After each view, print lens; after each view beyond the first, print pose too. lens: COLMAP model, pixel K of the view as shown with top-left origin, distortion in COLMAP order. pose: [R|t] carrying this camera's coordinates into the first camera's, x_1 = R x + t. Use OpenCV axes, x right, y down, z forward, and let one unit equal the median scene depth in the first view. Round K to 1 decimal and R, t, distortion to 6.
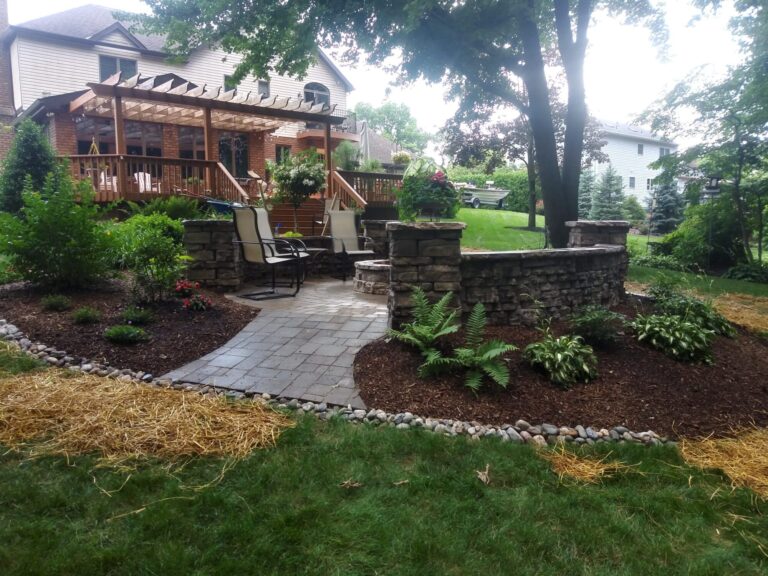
lens RADIAL K [[601.8, 0, 384.0], [0, 601.8, 288.0], [0, 0, 1]] dist [0.002089, -0.000270]
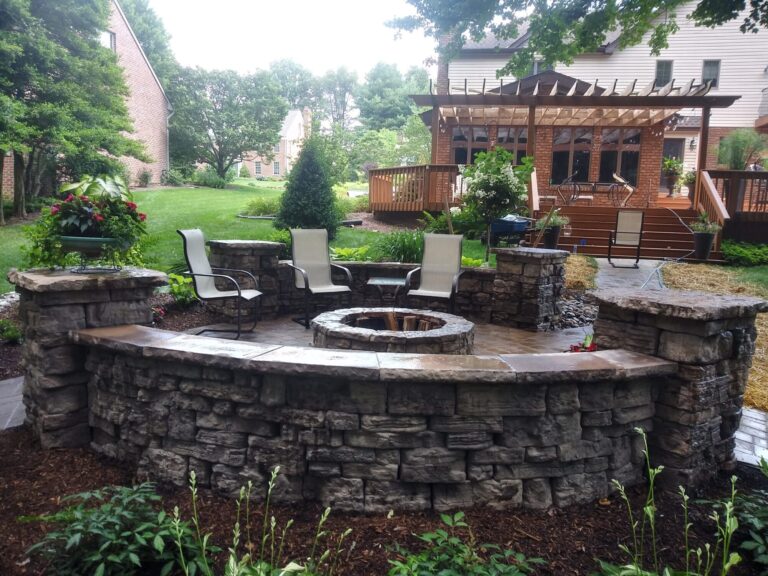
lens RADIAL K [[601.8, 0, 384.0], [0, 601.8, 288.0], [0, 0, 1]] dist [0.002089, -0.000270]
pose [[0.674886, 0.123410, -0.727529, 0.692934], [-0.123573, 0.990895, 0.053453, -0.151057], [0.727501, 0.053828, 0.683992, 0.722645]]
